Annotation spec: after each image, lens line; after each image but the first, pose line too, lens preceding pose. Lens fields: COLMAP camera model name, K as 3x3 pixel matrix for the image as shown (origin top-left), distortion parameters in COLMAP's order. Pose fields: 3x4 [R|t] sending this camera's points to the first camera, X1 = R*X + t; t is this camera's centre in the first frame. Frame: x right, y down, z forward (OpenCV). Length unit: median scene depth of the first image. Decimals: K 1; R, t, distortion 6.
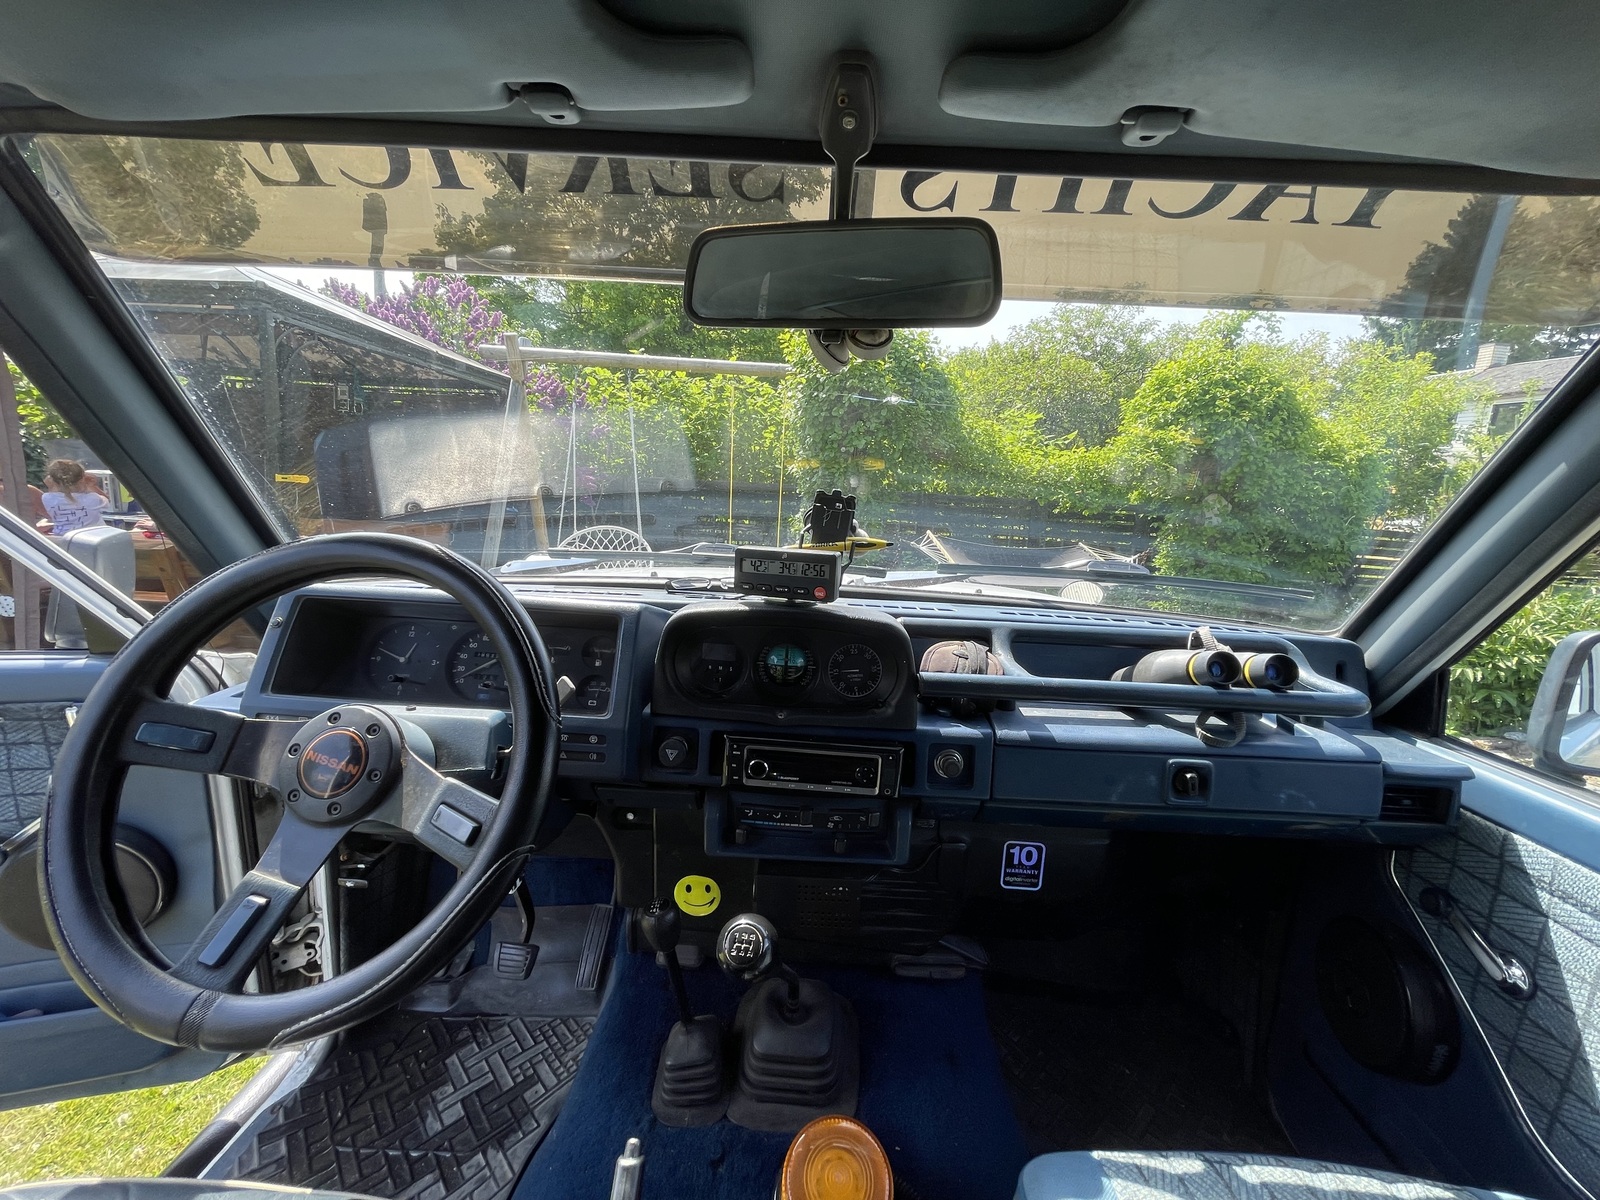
lens RADIAL K [[630.1, 0, 800.0], [0, 630.1, 600.0], [0, 0, 1]] dist [-0.000567, 0.000032]
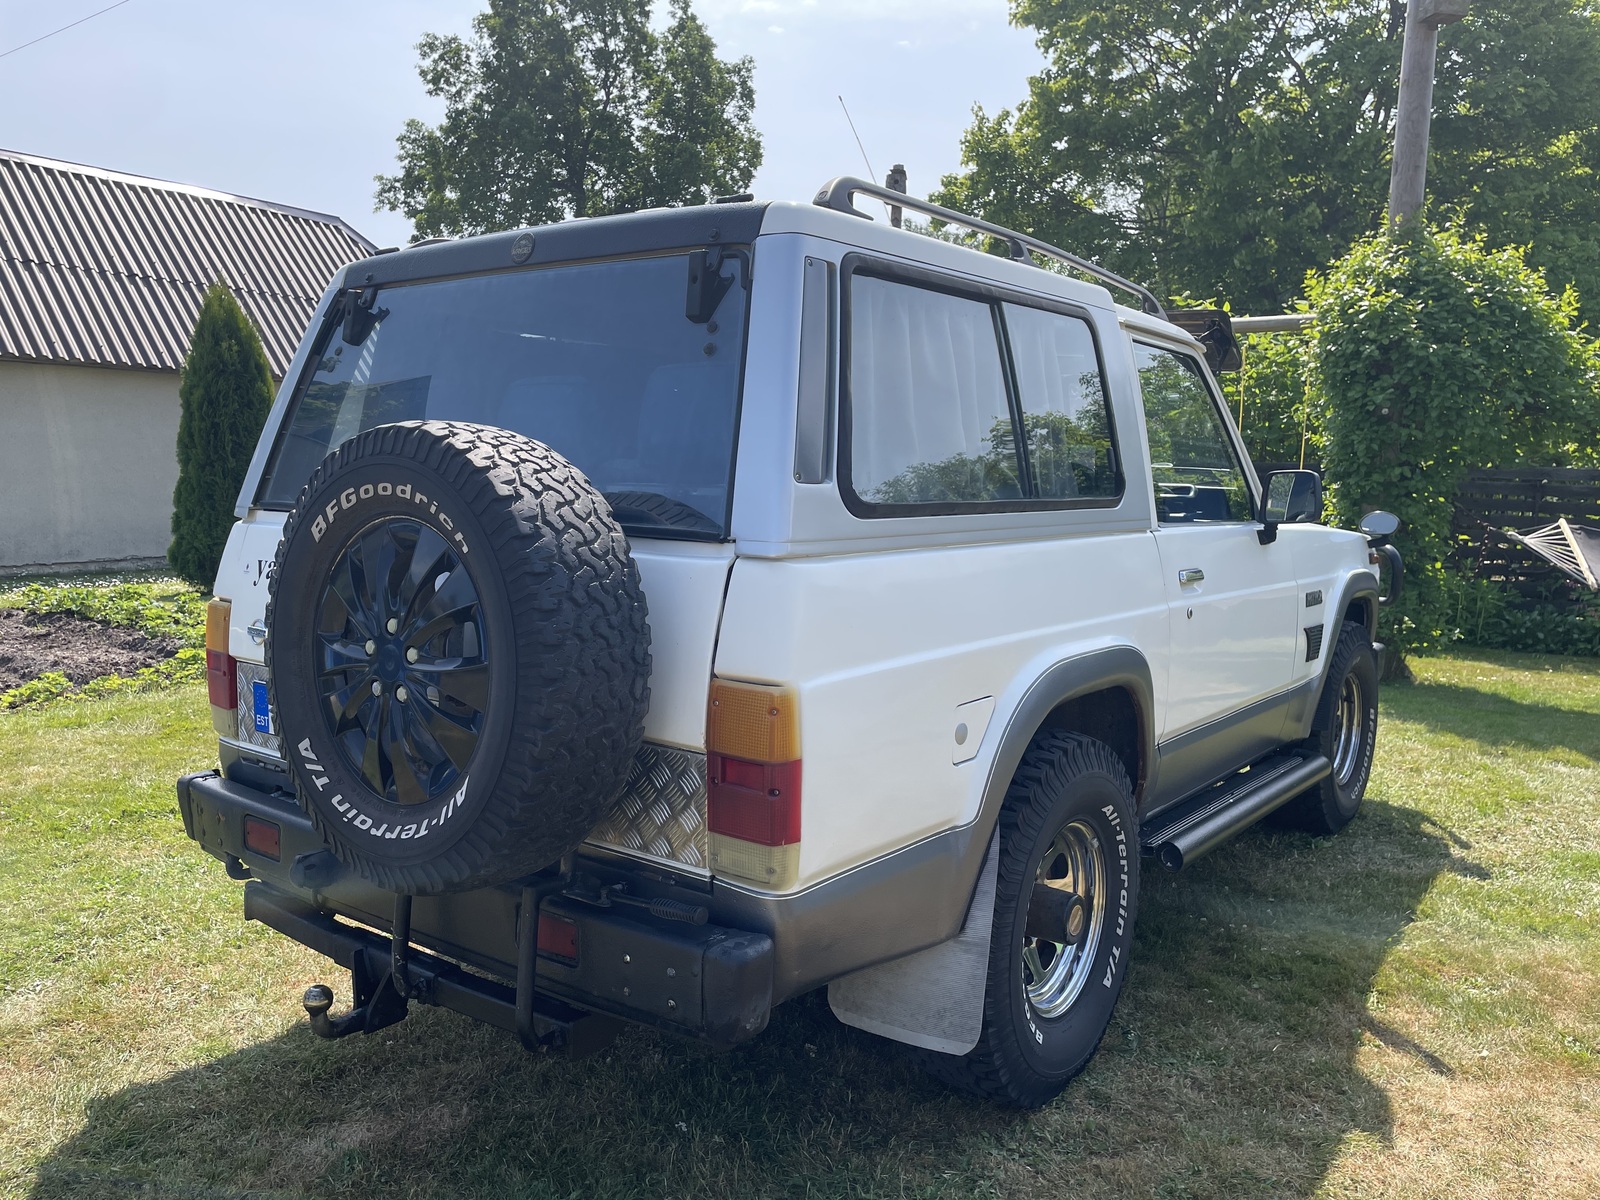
lens RADIAL K [[1252.8, 0, 800.0], [0, 1252.8, 600.0], [0, 0, 1]] dist [0.091487, -0.144553]
pose [[0.805036, 0.019773, -0.592897, 0.114468], [-0.076431, 0.994572, -0.070608, 0.043221], [0.588282, 0.102158, 0.802177, -0.178386]]
